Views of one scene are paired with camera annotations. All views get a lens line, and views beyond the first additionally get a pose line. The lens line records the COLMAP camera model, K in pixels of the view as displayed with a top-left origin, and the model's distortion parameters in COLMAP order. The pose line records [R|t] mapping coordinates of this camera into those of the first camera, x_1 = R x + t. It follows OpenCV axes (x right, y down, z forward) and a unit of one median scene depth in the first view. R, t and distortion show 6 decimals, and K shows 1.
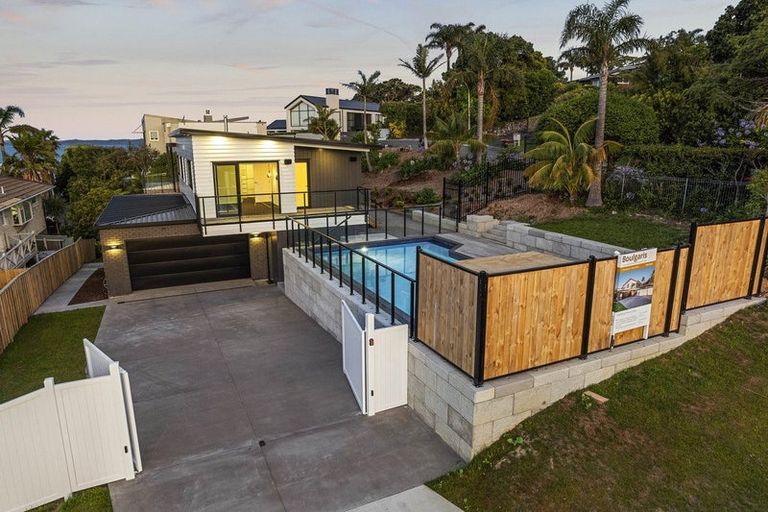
lens RADIAL K [[473.8, 0, 384.0], [0, 473.8, 256.0], [0, 0, 1]] dist [-0.048541, 0.068199]
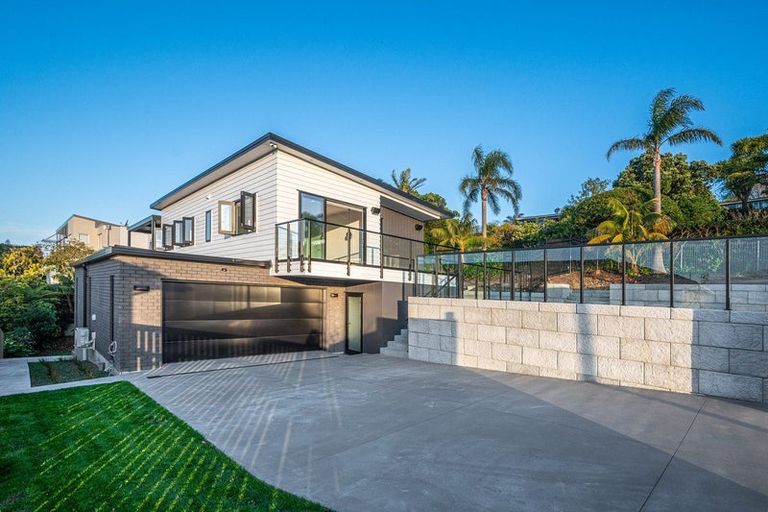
lens RADIAL K [[368.6, 0, 415.4], [0, 368.6, 307.4], [0, 0, 1]] dist [-0.003346, -0.000410]
pose [[0.934867, 0.025223, 0.354101, -0.410774], [0.043402, 0.981869, -0.184527, 0.110776], [-0.352334, 0.187877, 0.916822, 0.440453]]
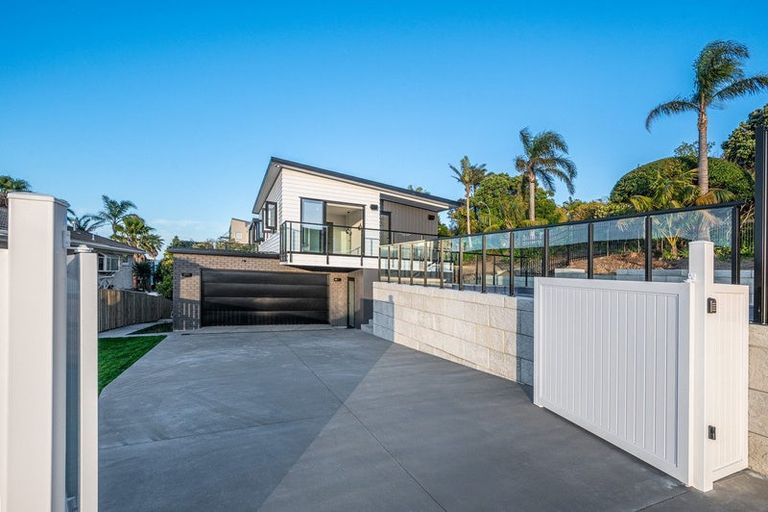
lens RADIAL K [[352.6, 0, 400.7], [0, 352.6, 293.3], [0, 0, 1]] dist [-0.001808, -0.000004]
pose [[0.999085, 0.042559, -0.004165, -0.157354], [-0.042645, 0.984381, -0.170808, 0.116924], [-0.003170, 0.170829, 0.985296, 0.332904]]
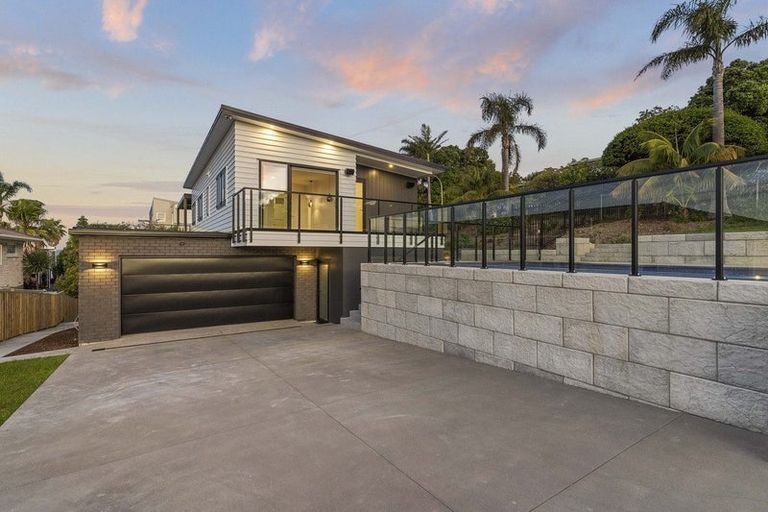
lens RADIAL K [[364.3, 0, 384.0], [0, 364.3, 256.0], [0, 0, 1]] dist [0.019474, -0.000094]
pose [[0.993838, -0.000200, 0.110846, -0.237682], [0.024355, 0.975957, -0.216600, 0.091192], [-0.108138, 0.217965, 0.969947, 0.455745]]
